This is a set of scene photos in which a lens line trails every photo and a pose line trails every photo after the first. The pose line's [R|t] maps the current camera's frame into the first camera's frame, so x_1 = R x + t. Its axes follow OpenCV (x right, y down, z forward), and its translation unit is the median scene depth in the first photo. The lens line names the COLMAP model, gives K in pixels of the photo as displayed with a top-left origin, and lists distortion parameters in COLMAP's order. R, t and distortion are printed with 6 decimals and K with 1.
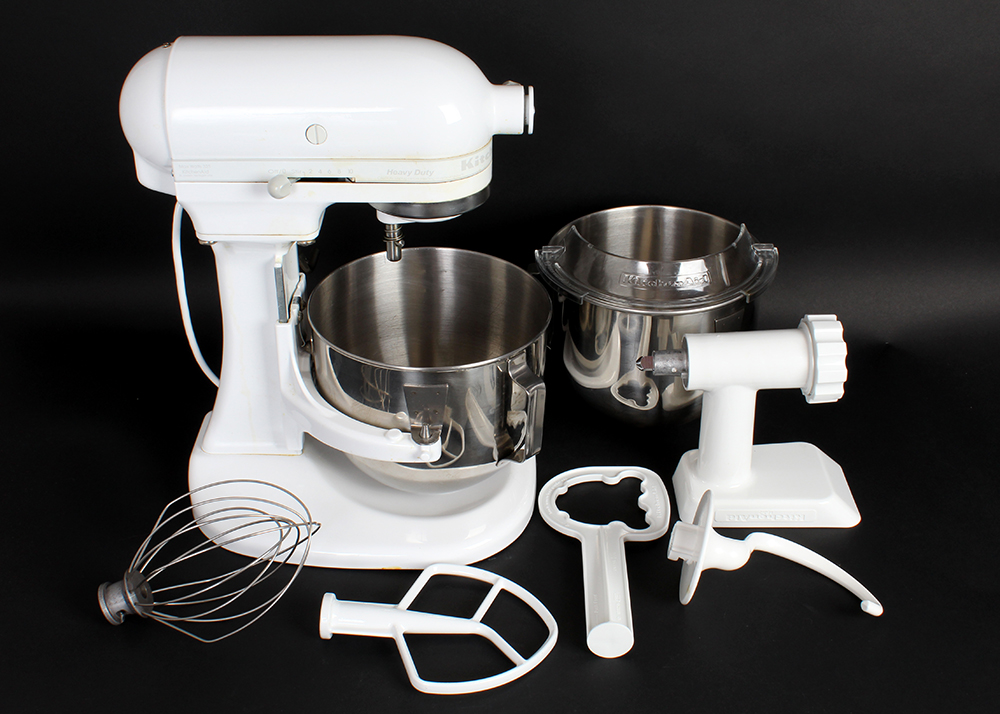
lens RADIAL K [[1100.2, 0, 458.4], [0, 1100.2, 357.6], [0, 0, 1]] dist [-0.003882, -1.017682]
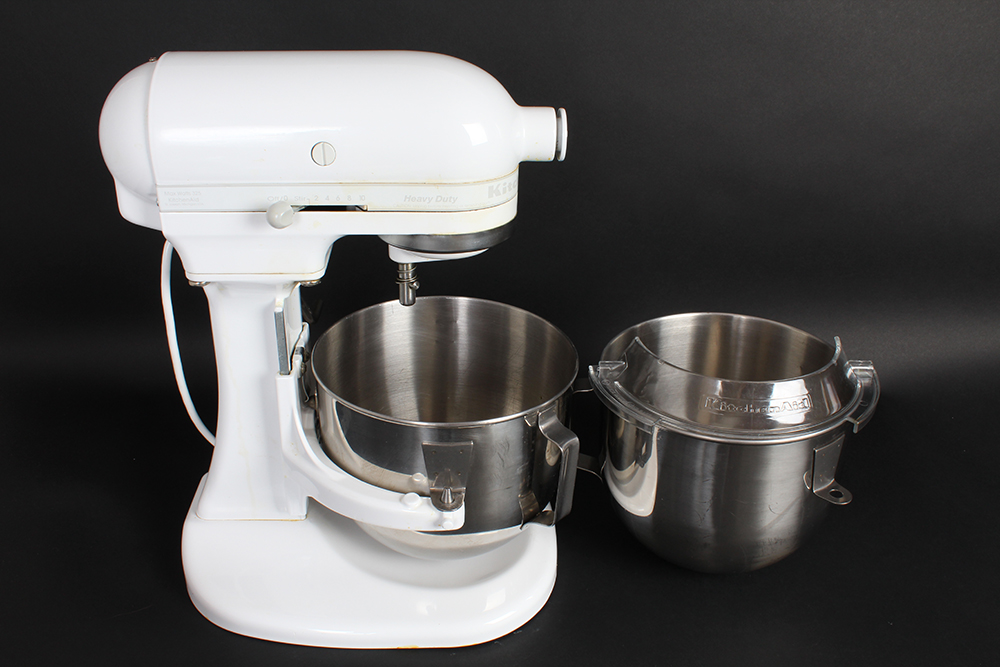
lens RADIAL K [[902.6, 0, 500.0], [0, 902.6, 333.5], [0, 0, 1]] dist [-0.141347, 0.007383]
pose [[0.997146, -0.010247, 0.074796, -0.039315], [0.016919, 0.995876, -0.089128, 0.002771], [-0.073574, 0.090139, 0.993208, 0.266064]]
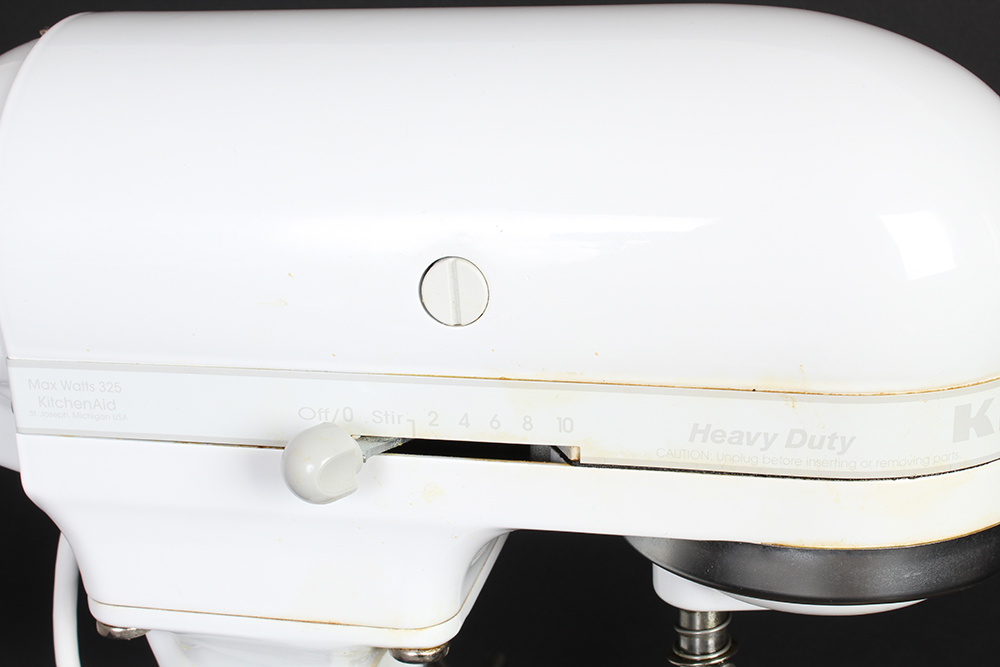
lens RADIAL K [[1666.7, 0, 500.0], [0, 1666.7, 333.5], [0, 0, 1]] dist [0.012203, 0.030803]
pose [[0.981982, 0.031755, -0.186287, -0.030014], [-0.081015, 0.961337, -0.263186, -0.067259], [0.170727, 0.273536, 0.946589, 0.514289]]
